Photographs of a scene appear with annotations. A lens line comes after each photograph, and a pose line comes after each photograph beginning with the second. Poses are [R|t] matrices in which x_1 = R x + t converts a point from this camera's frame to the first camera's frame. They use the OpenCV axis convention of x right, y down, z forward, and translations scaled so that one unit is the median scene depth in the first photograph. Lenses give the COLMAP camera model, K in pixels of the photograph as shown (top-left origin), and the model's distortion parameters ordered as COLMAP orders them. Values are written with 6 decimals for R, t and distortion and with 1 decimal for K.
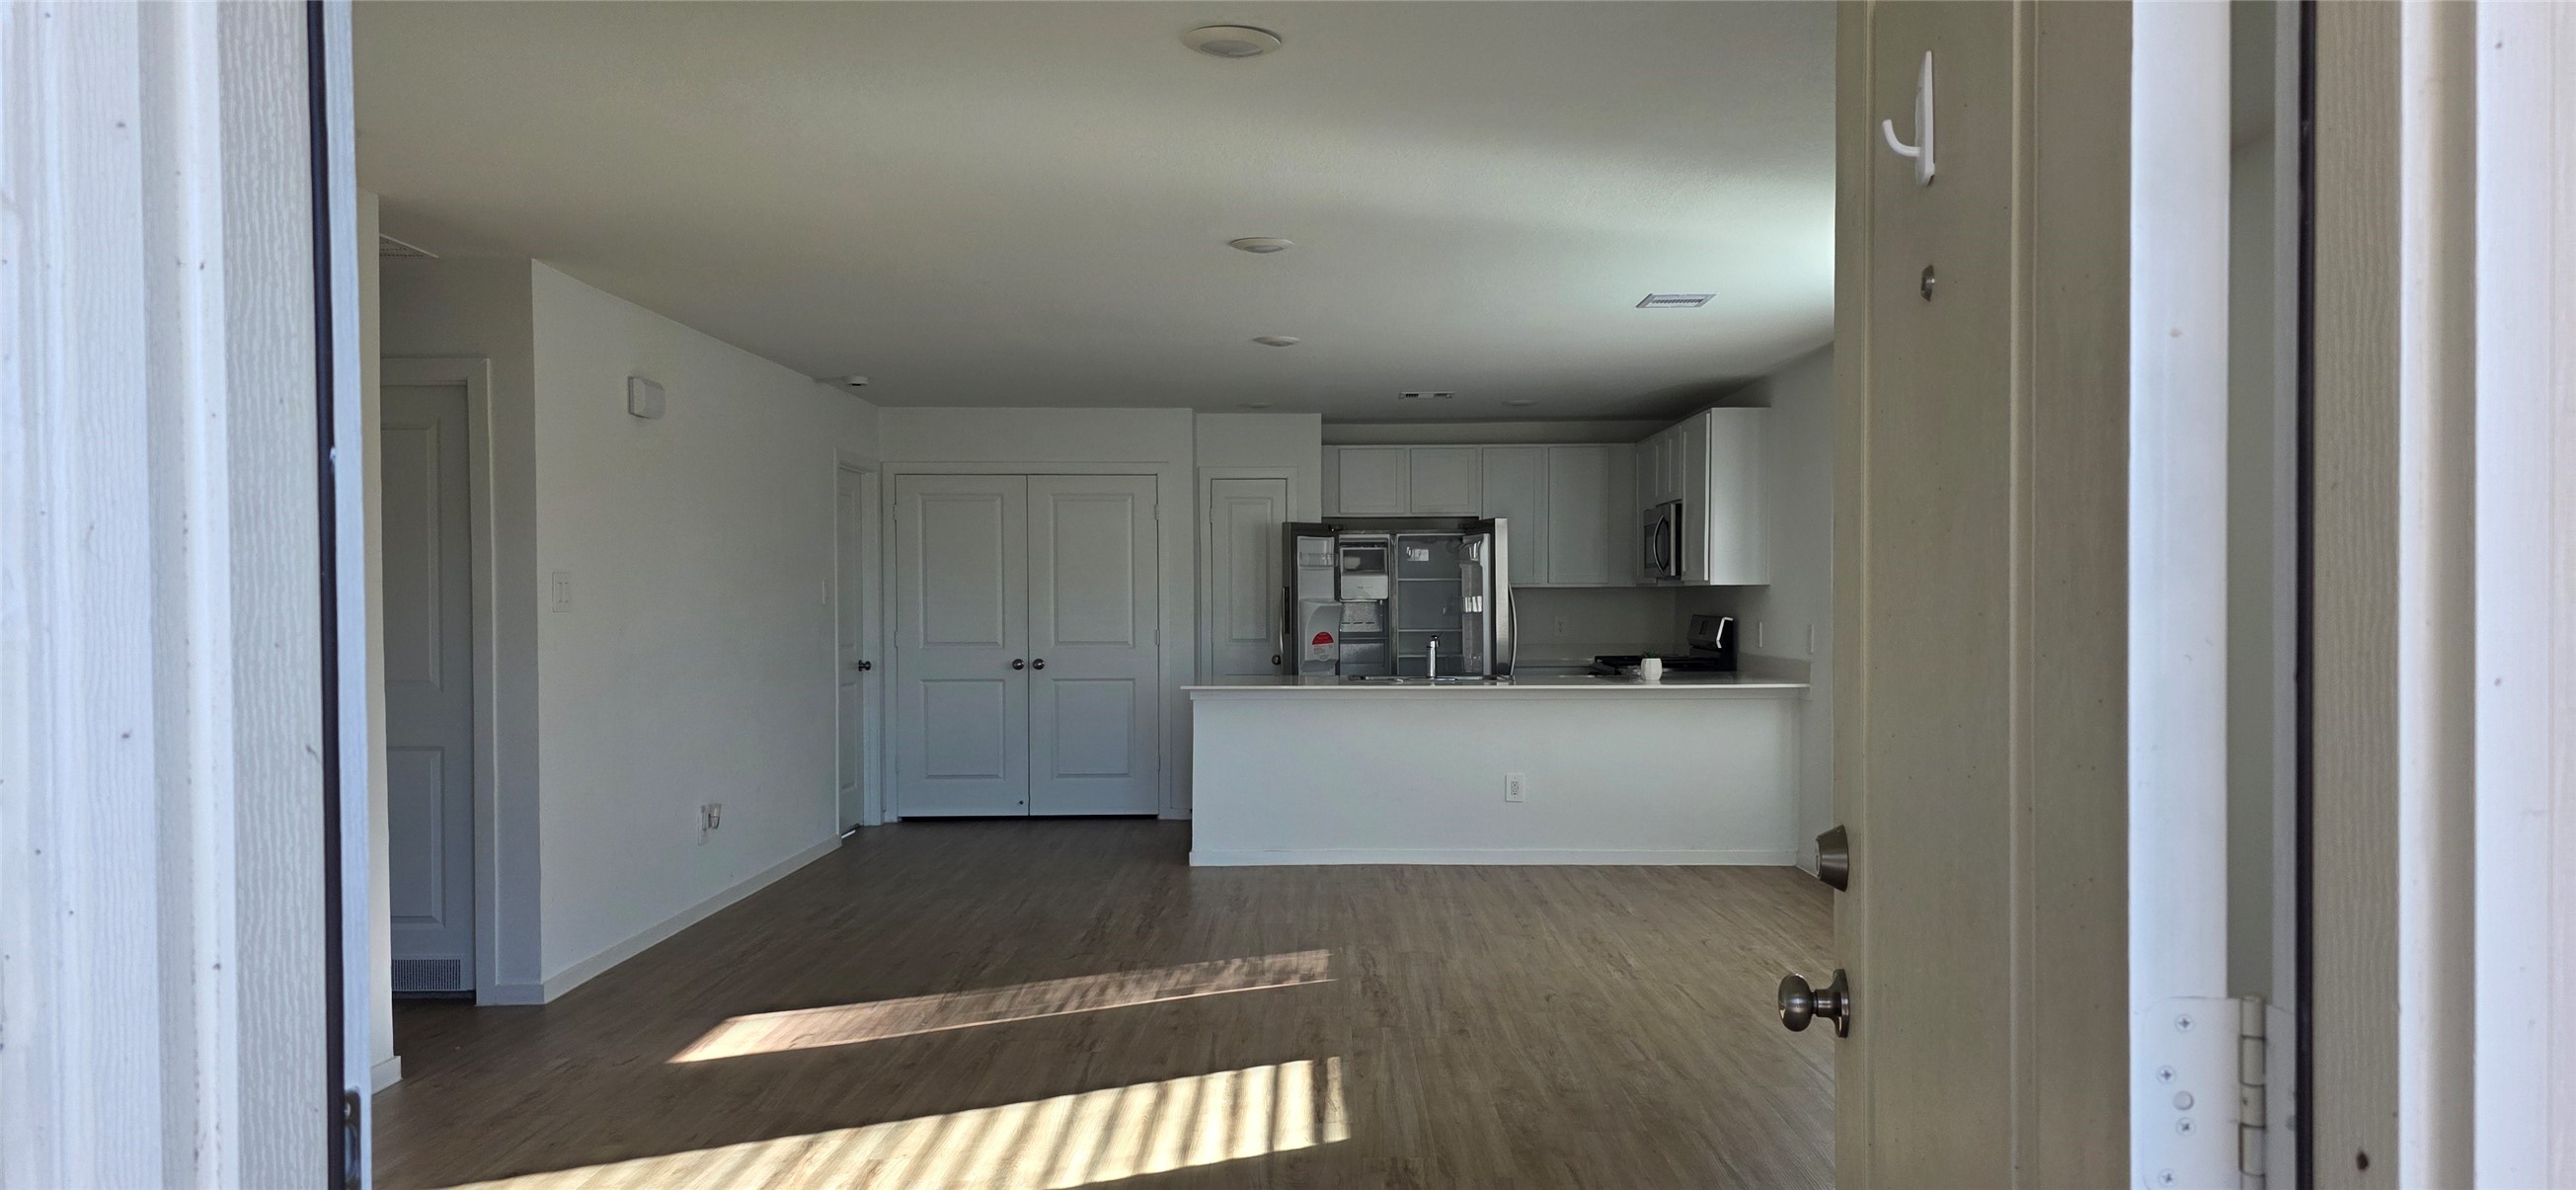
lens RADIAL K [[1722.7, 0, 1325.9], [0, 1722.7, 626.5], [0, 0, 1]] dist [0.059039, -0.003396]
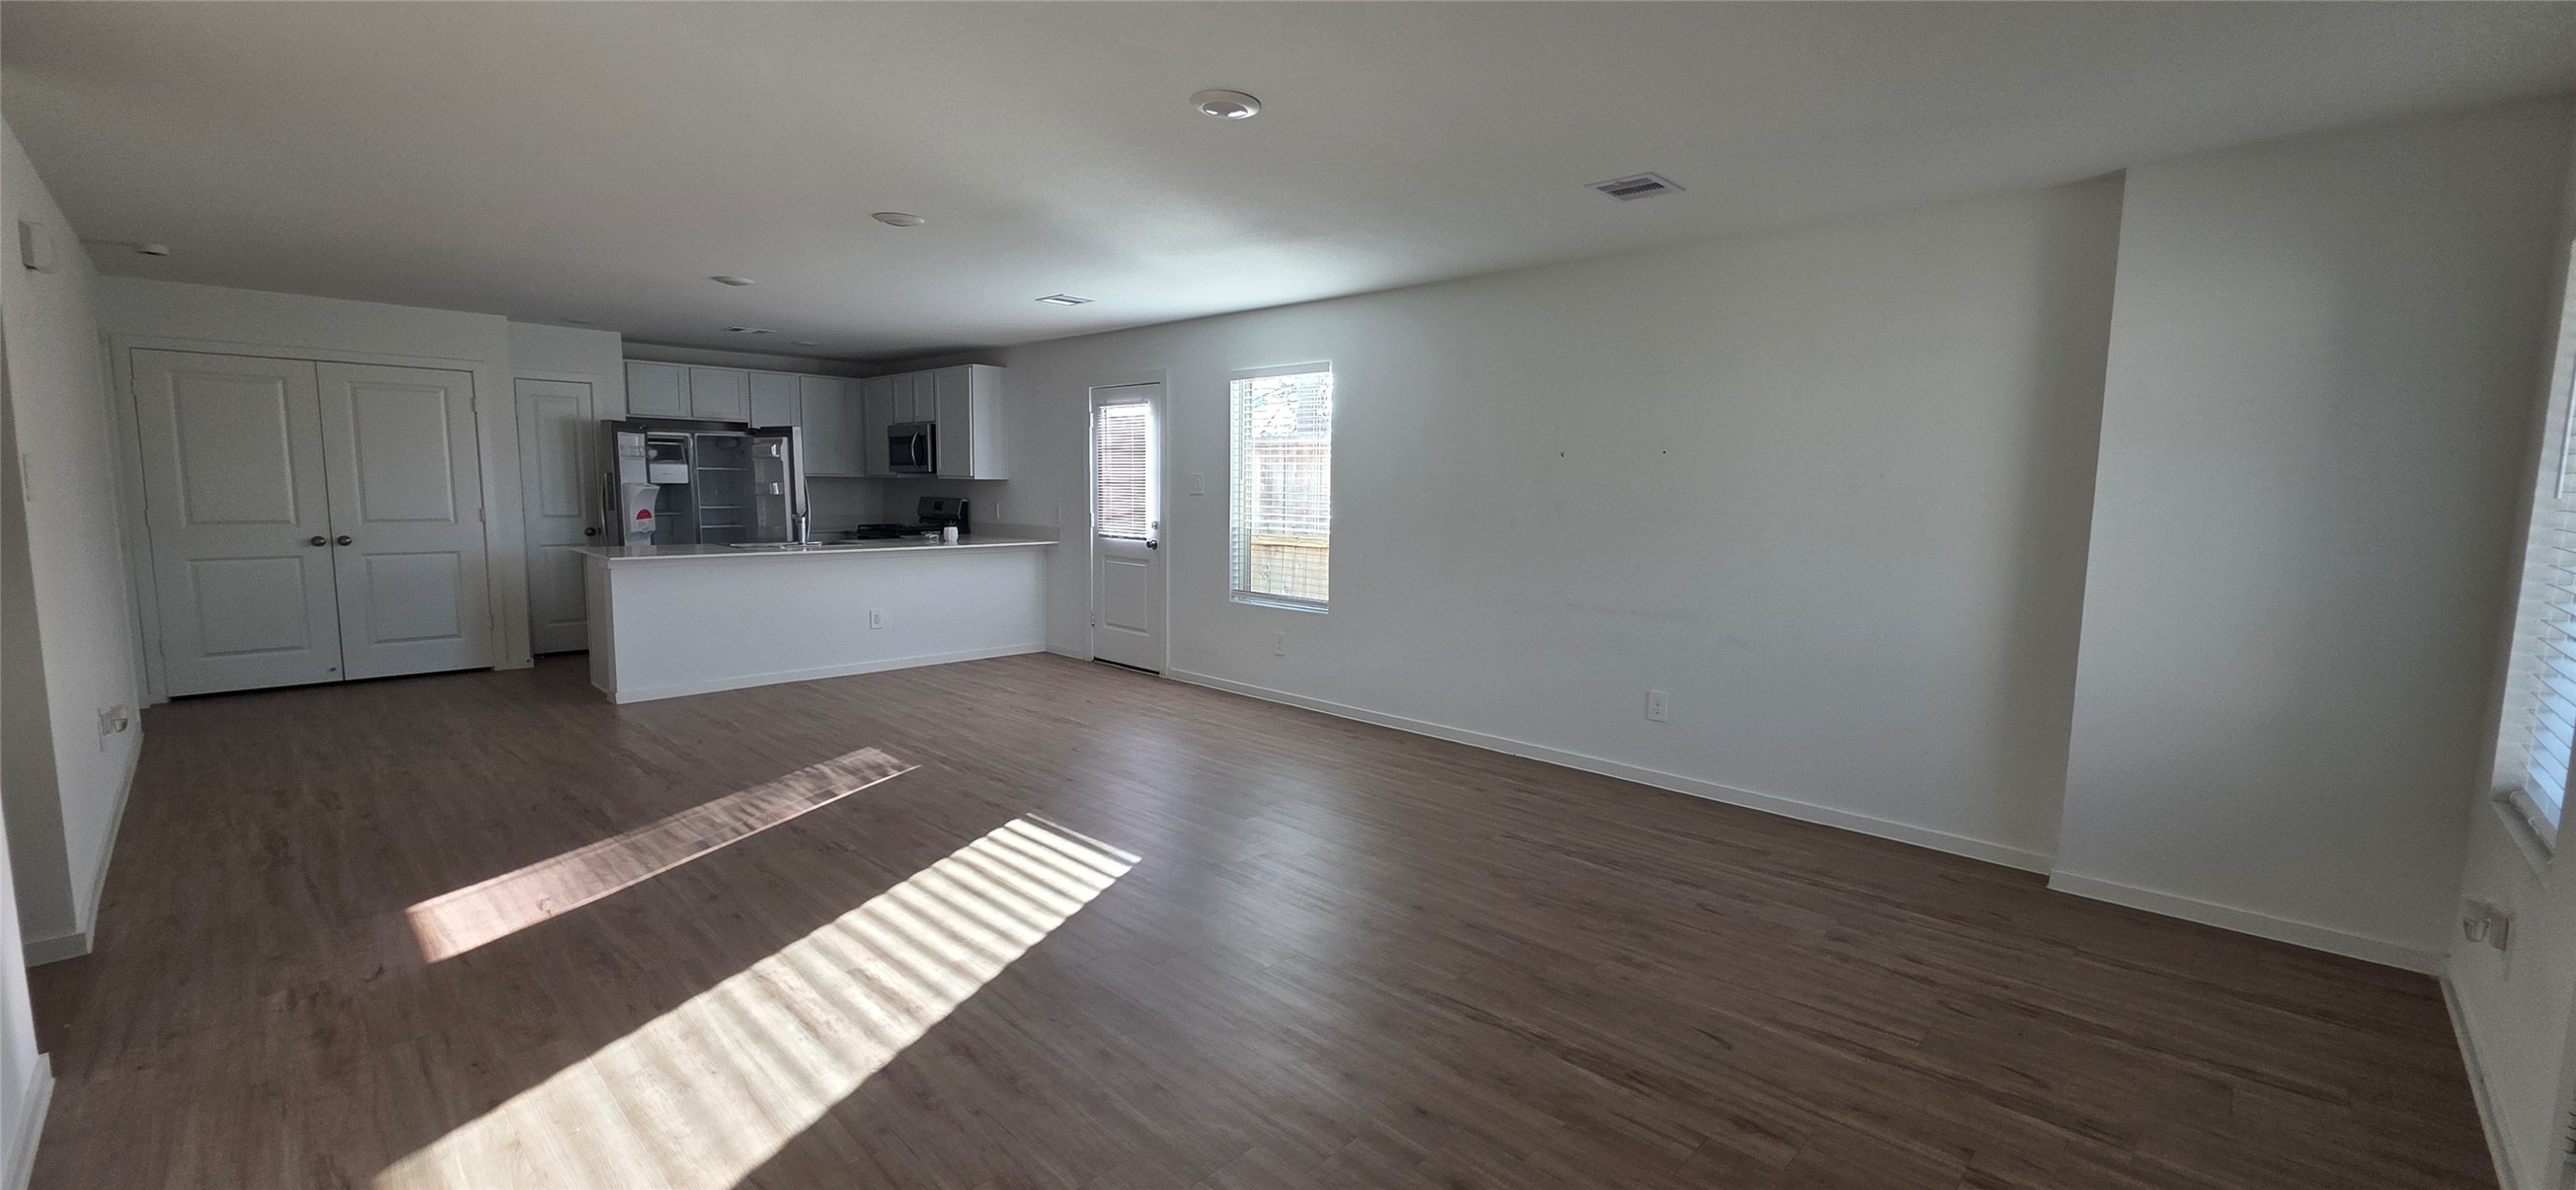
lens RADIAL K [[1030.9, 0, 1302.2], [0, 1030.9, 597.4], [0, 0, 1]] dist [0.002830, -0.000638]
pose [[0.693262, -0.066856, 0.717577, -0.248263], [-0.004060, 0.995310, 0.096654, -0.008497], [-0.720674, -0.069920, 0.689739, 0.140026]]
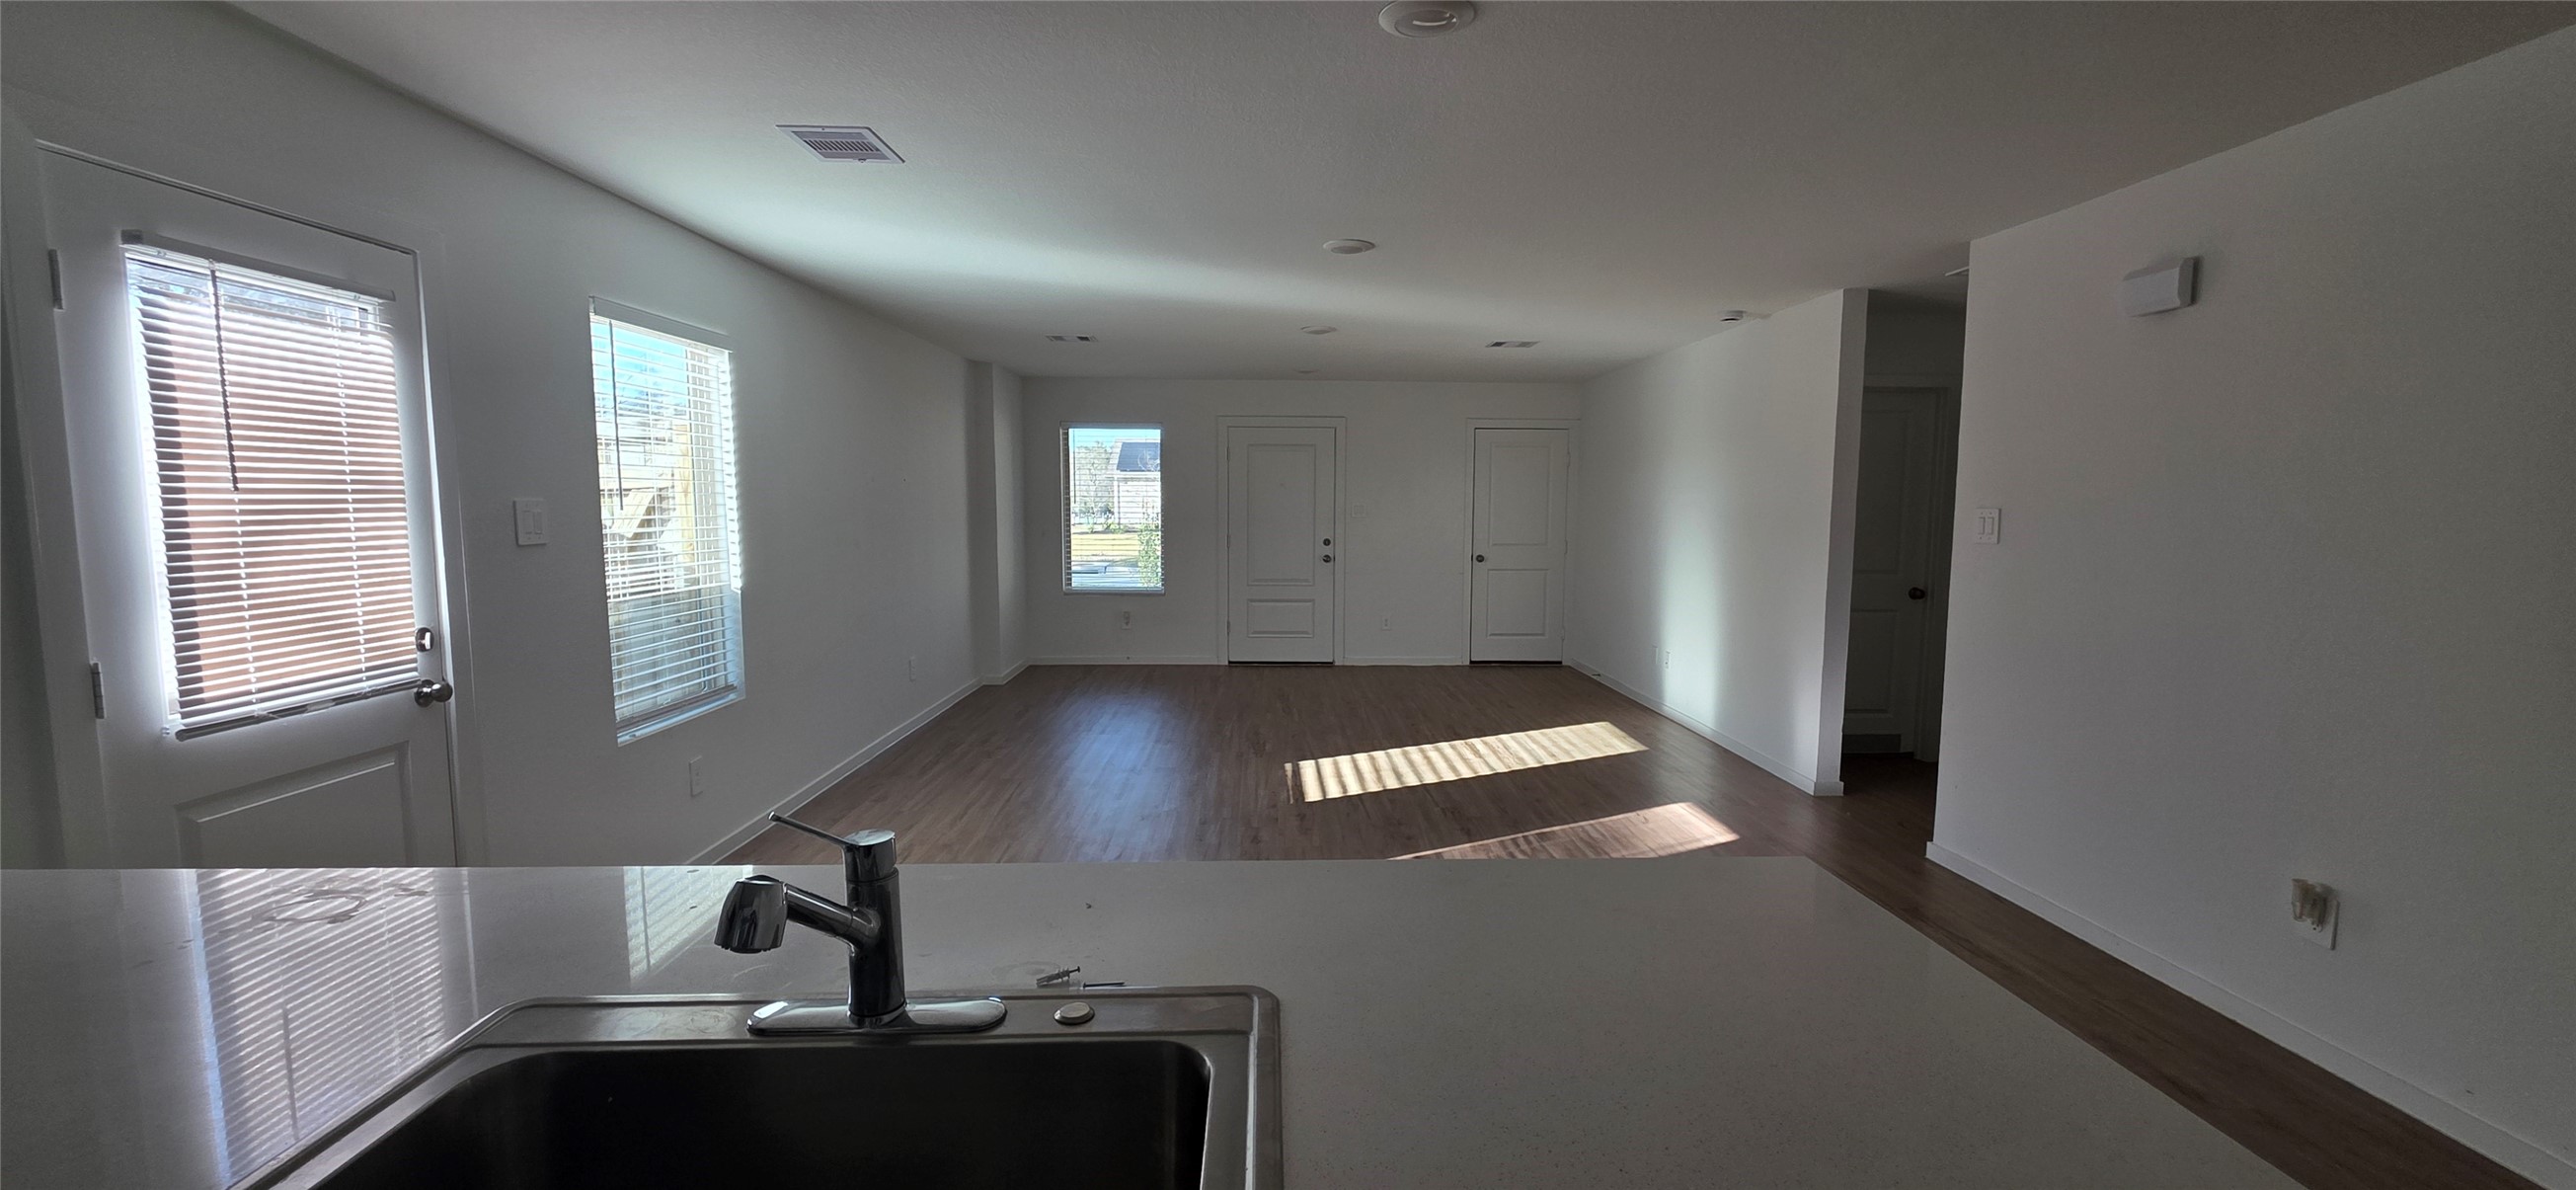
lens RADIAL K [[1030.9, 0, 1304.6], [0, 1030.9, 595.5], [0, 0, 1]] dist [0.002830, -0.000638]
pose [[-0.999416, 0.004270, -0.033899, 0.012817], [0.000436, 0.993671, 0.112329, -0.032752], [0.034164, 0.112248, -0.993093, 1.091055]]
